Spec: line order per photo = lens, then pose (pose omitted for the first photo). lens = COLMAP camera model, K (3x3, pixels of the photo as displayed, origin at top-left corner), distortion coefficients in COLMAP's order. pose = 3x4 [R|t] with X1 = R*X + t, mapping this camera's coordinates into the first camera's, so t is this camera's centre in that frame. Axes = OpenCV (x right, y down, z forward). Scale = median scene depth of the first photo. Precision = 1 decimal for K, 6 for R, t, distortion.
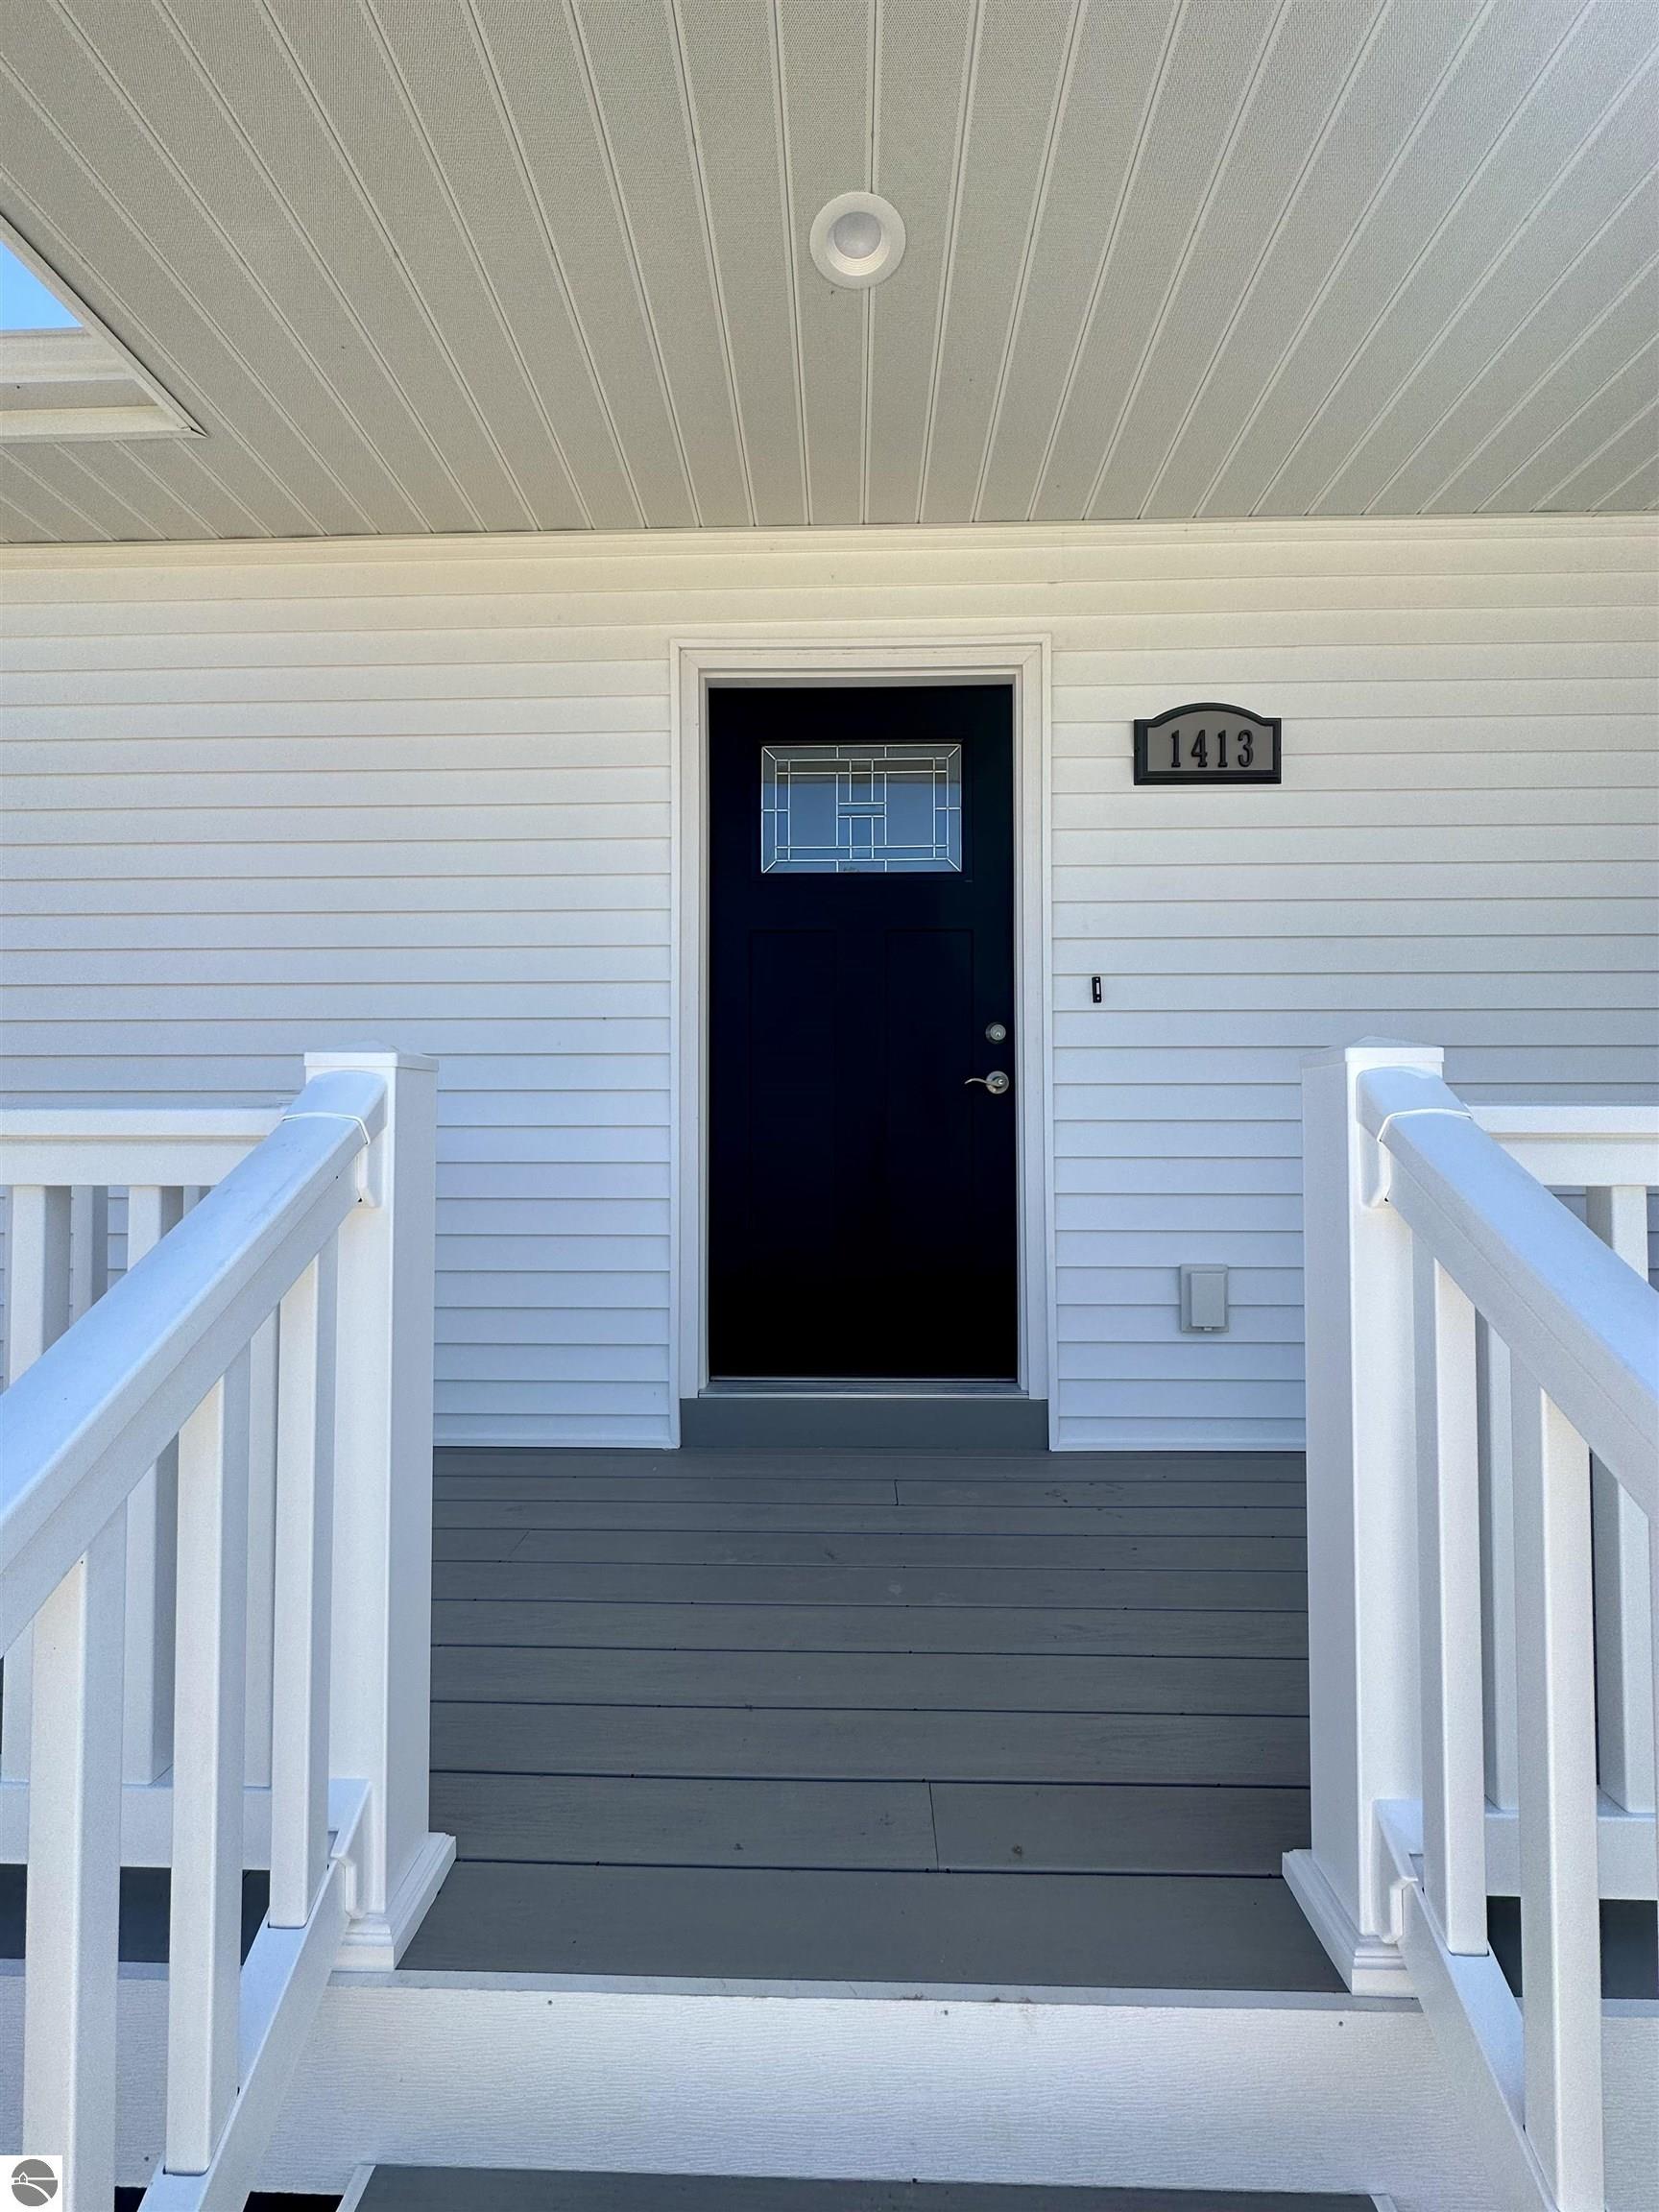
lens RADIAL K [[880.7, 0, 836.3], [0, 880.7, 1096.7], [0, 0, 1]] dist [-0.001978, 0.000227]
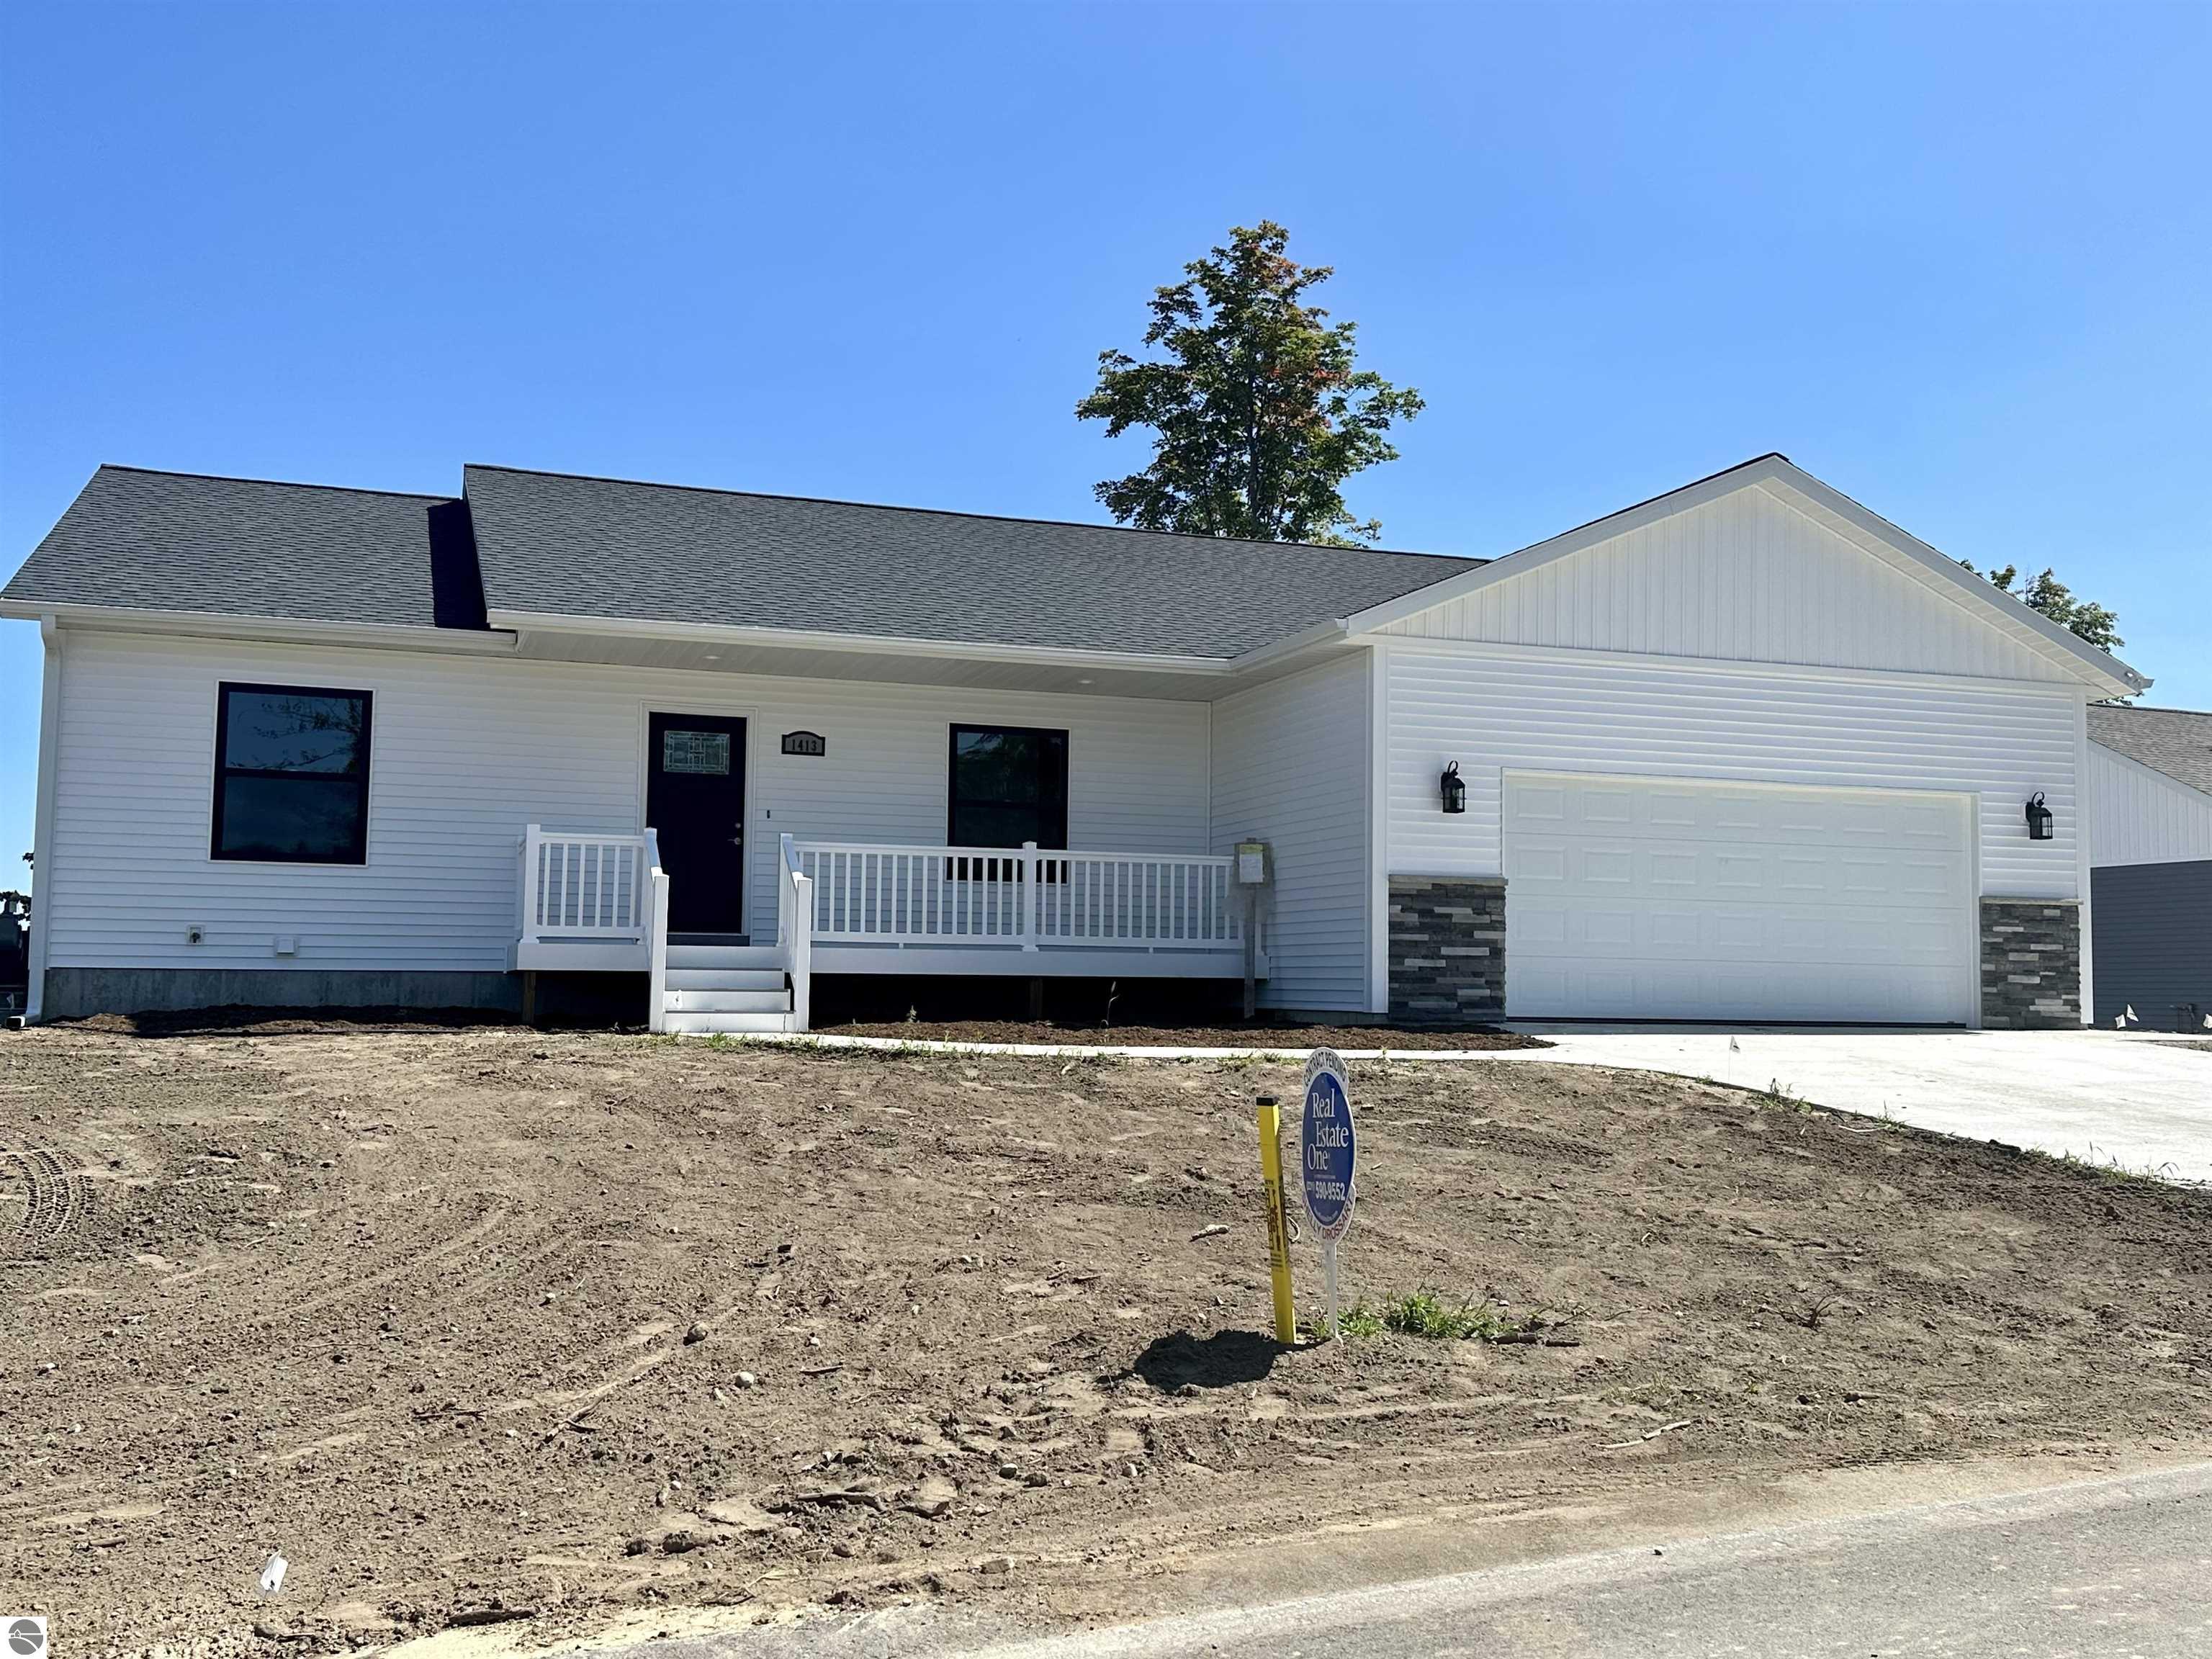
lens RADIAL K [[2121.6, 0, 1110.5], [0, 2121.6, 826.1], [0, 0, 1]] dist [0.087353, 0.000000]
pose [[0.936776, 0.039162, 0.347731, -1.272566], [-0.020917, 0.998208, -0.056072, 0.343248], [-0.349304, 0.045253, 0.935916, -6.887958]]
